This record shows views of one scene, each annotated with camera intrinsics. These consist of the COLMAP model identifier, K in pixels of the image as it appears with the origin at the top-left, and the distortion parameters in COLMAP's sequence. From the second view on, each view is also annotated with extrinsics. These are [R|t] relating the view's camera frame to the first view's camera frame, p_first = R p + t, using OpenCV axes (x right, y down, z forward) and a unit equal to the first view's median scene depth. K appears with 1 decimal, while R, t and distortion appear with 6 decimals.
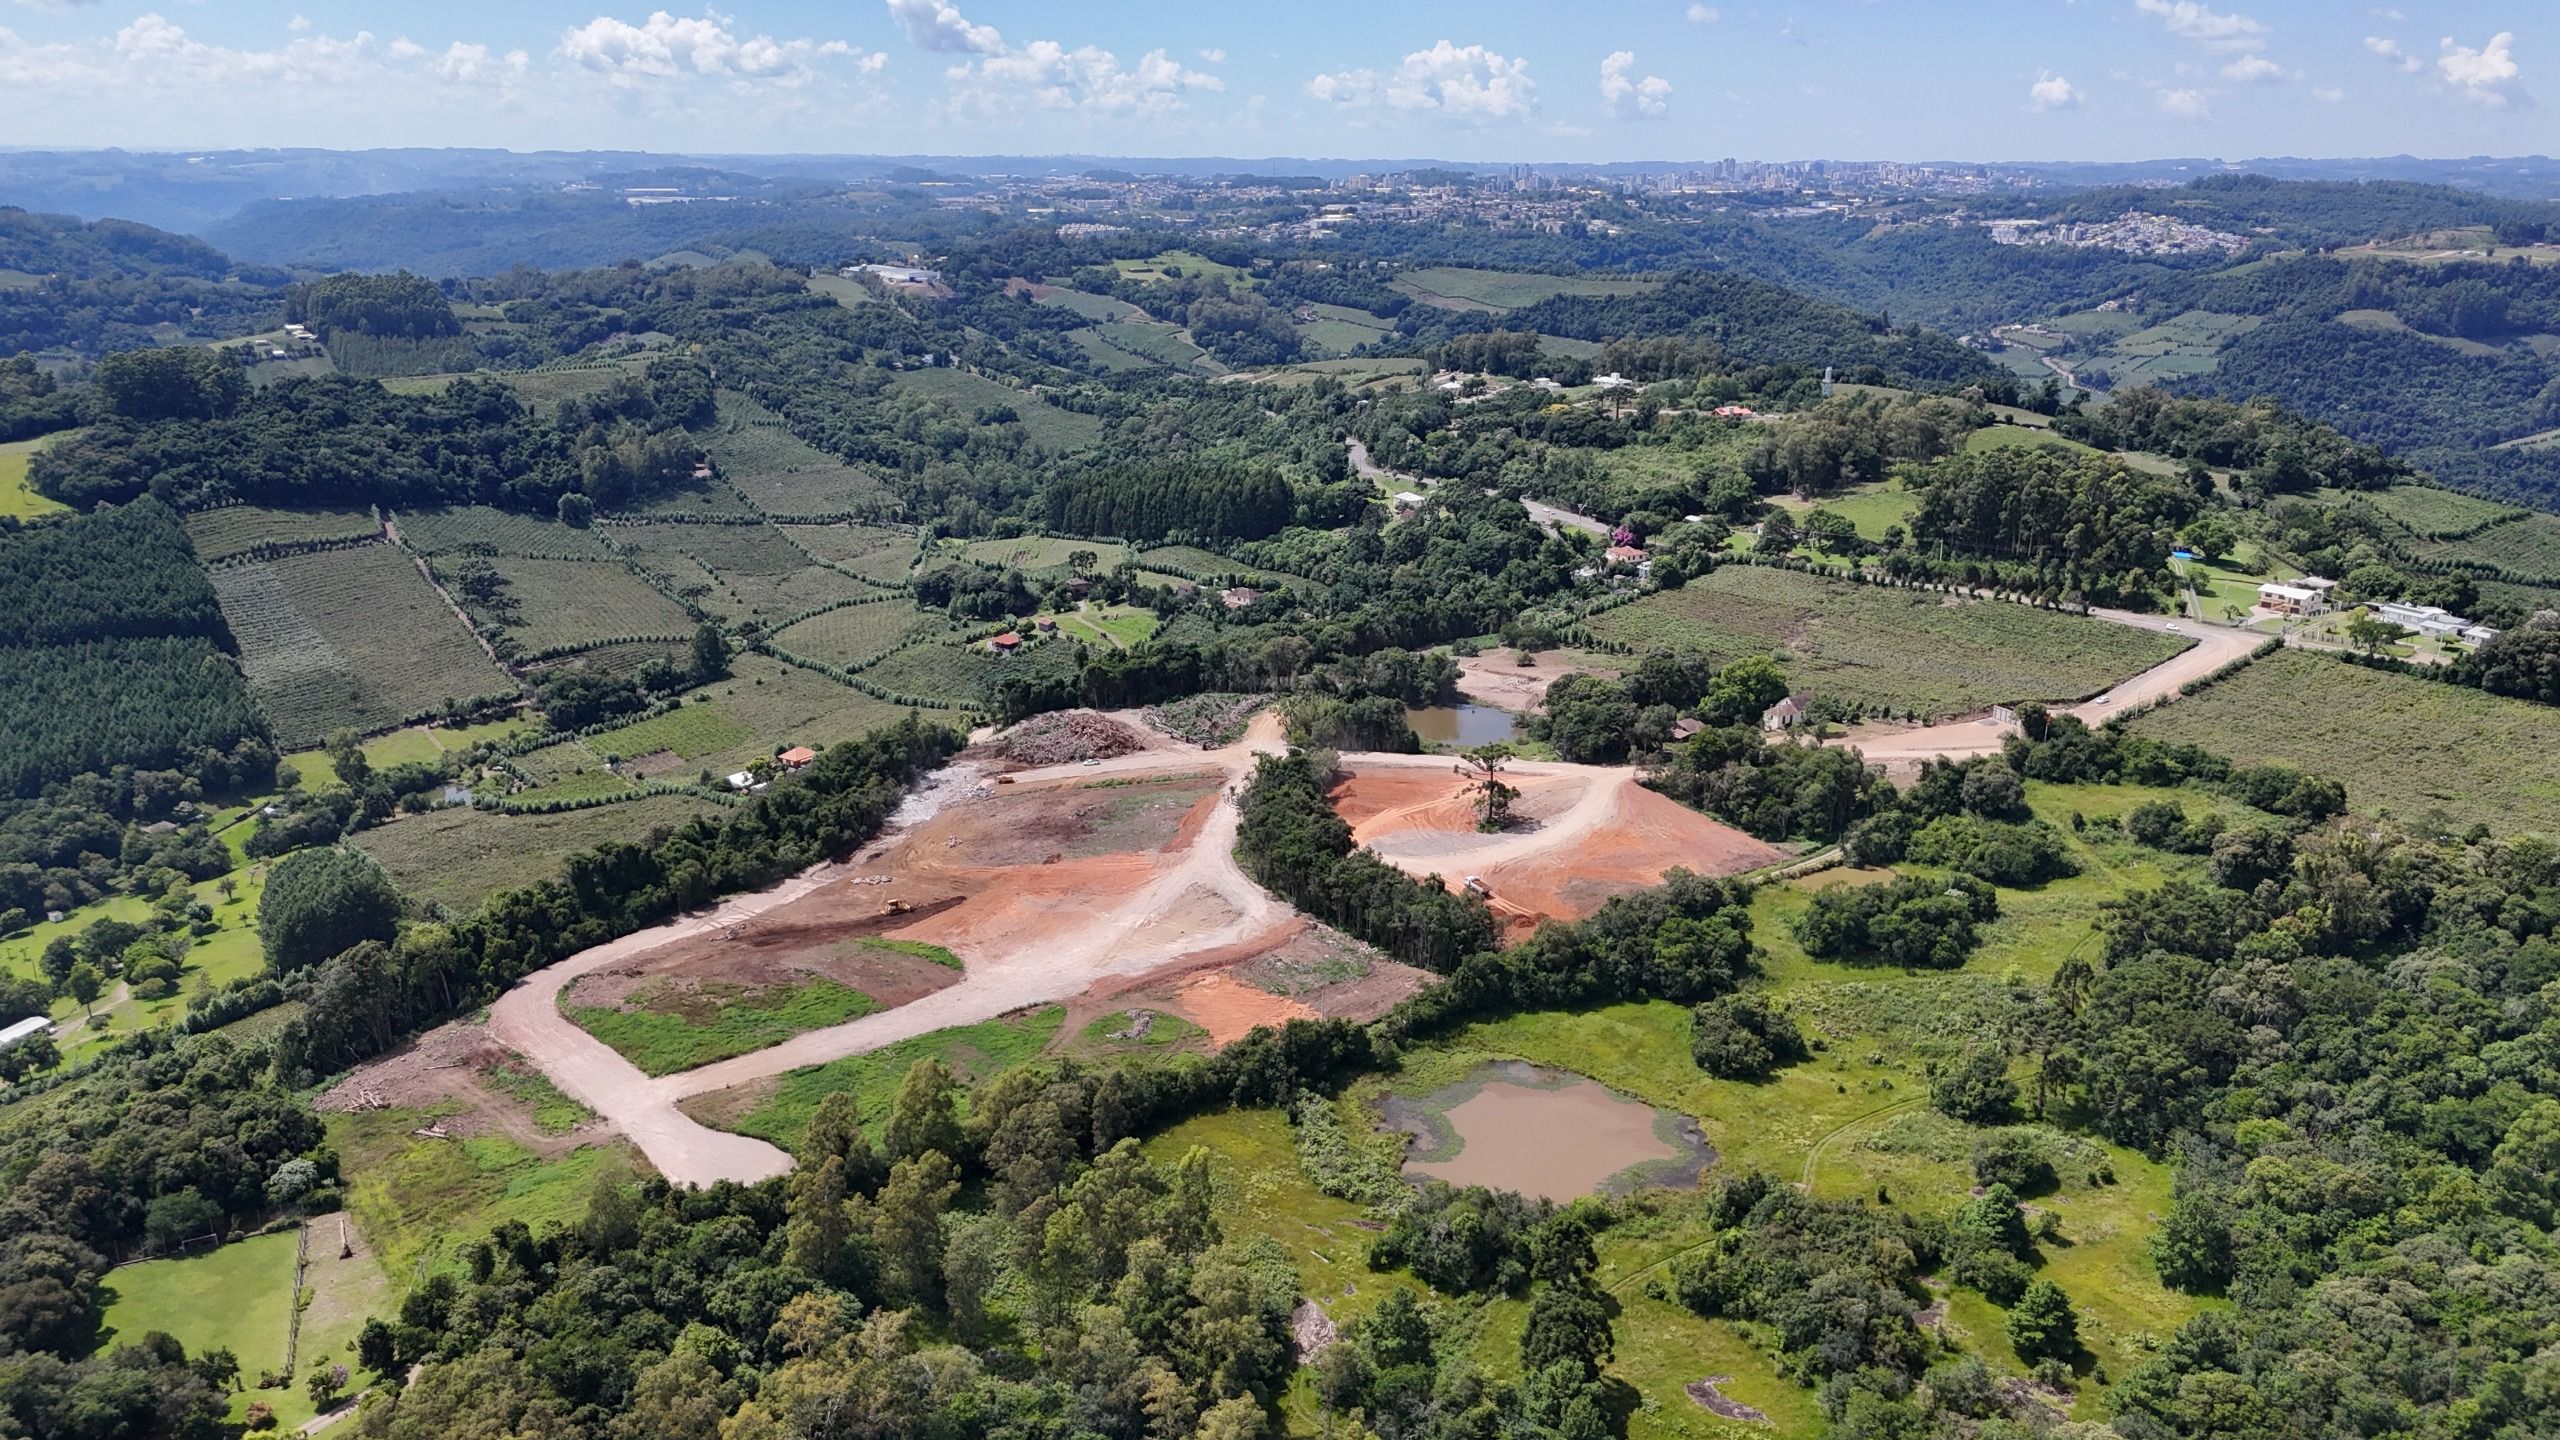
lens RADIAL K [[1895.3, 0, 1285.4], [0, 1895.3, 719.1], [0, 0, 1]] dist [0.064872, -0.054249]
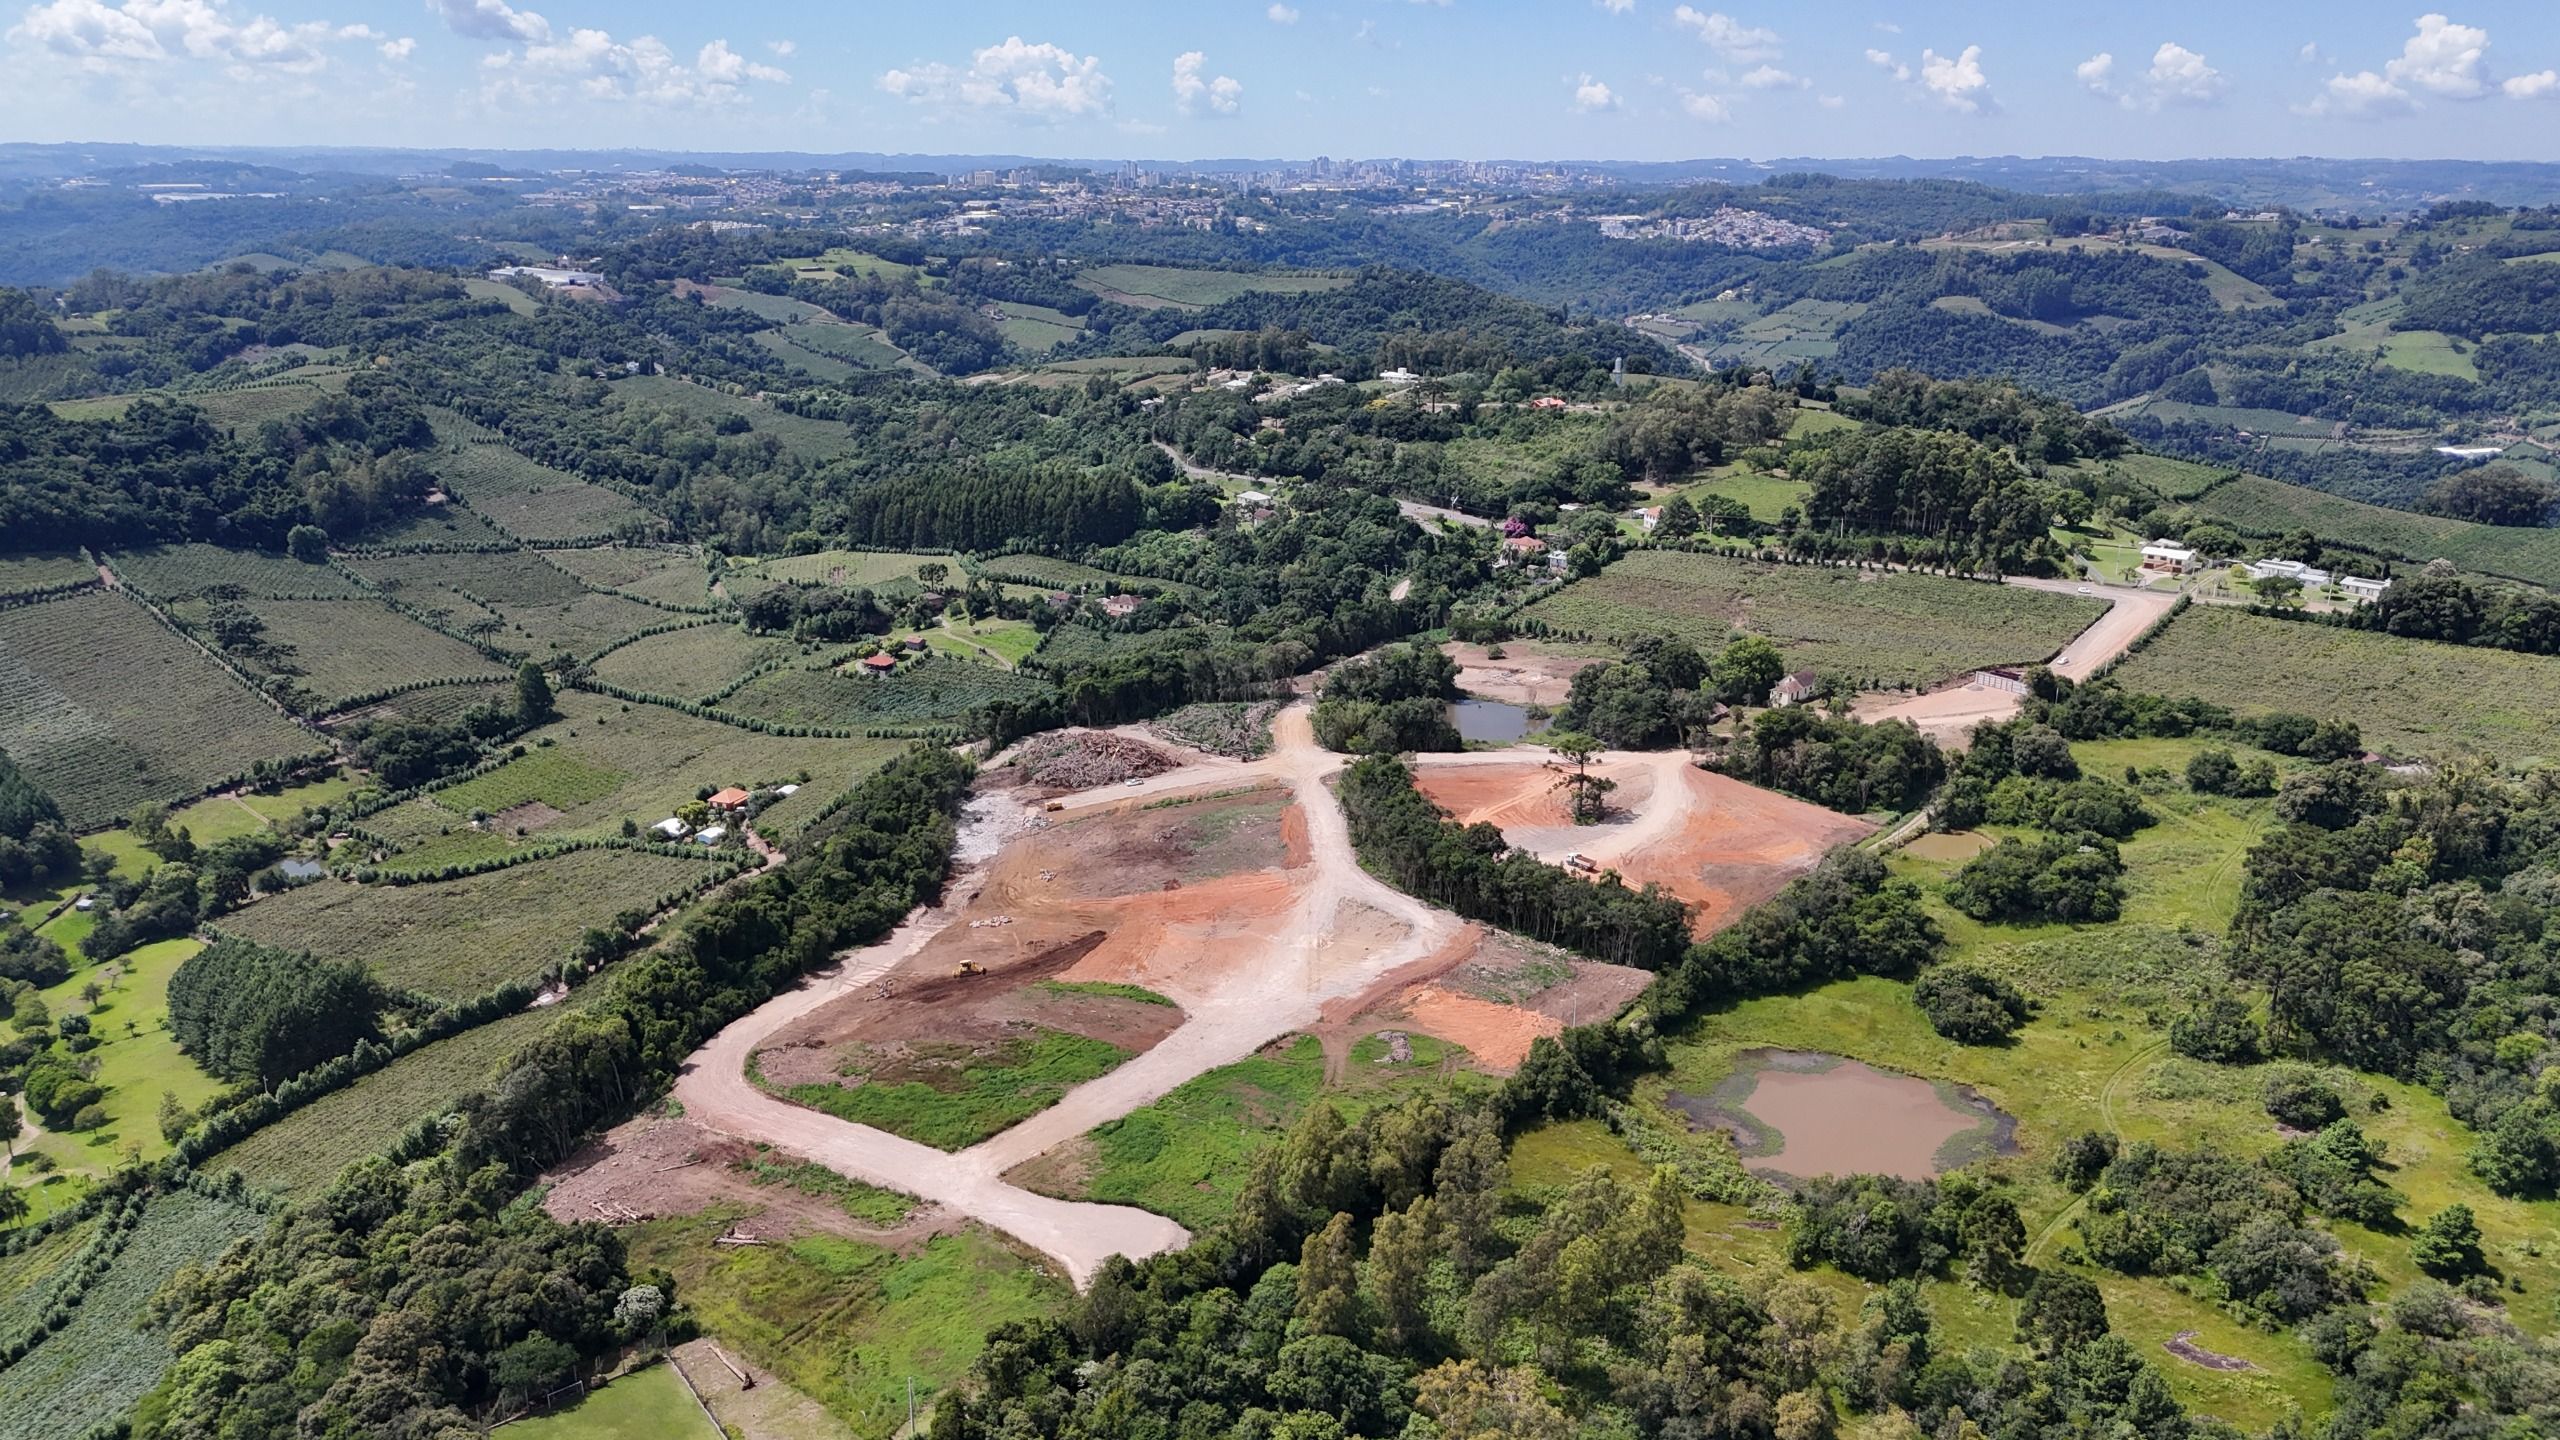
lens RADIAL K [[1896.1, 0, 1289.4], [0, 1896.1, 709.1], [0, 0, 1]] dist [0.066308, -0.062695]
pose [[0.976600, -0.059747, 0.206599, -0.171121], [0.060424, 0.998168, 0.003038, -0.009699], [-0.206402, 0.009517, 0.978421, 0.030464]]
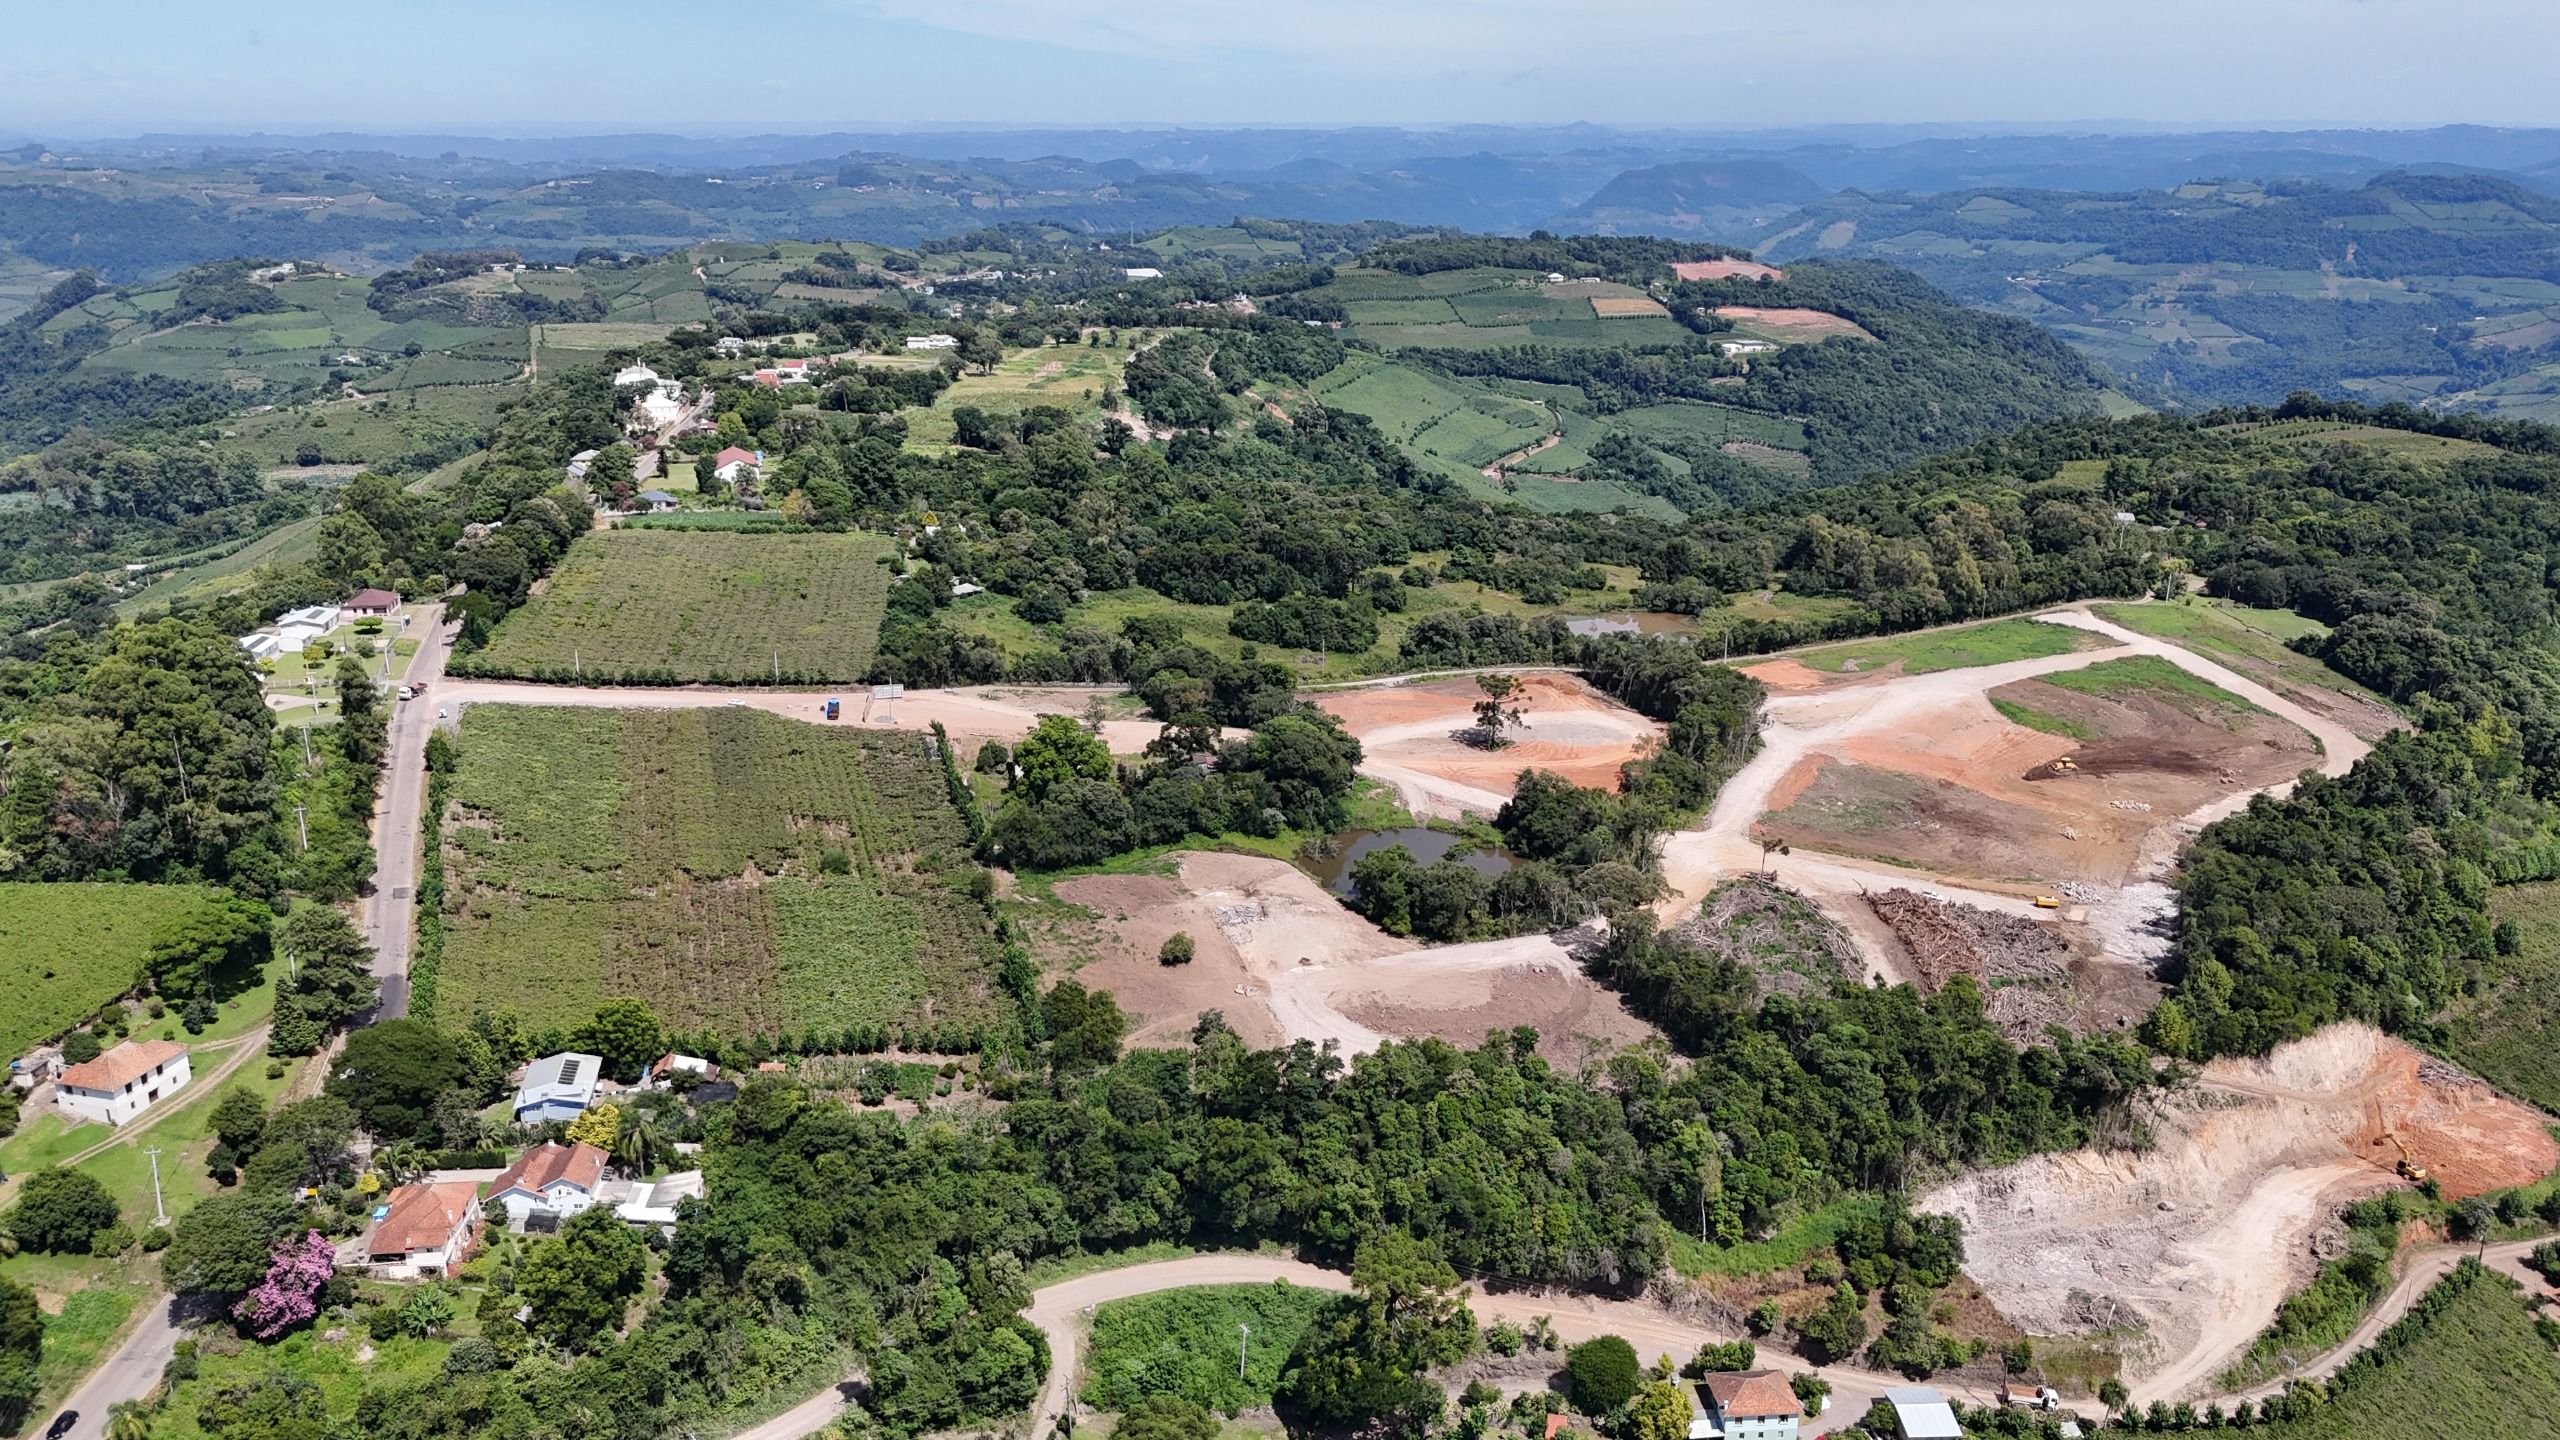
lens RADIAL K [[1895.3, 0, 1285.4], [0, 1895.3, 719.1], [0, 0, 1]] dist [0.064872, -0.054249]
pose [[-0.944669, -0.104079, 0.311076, -0.067684], [0.085062, 0.838162, 0.538747, -0.357746], [-0.316804, 0.535398, -0.782933, 1.260119]]
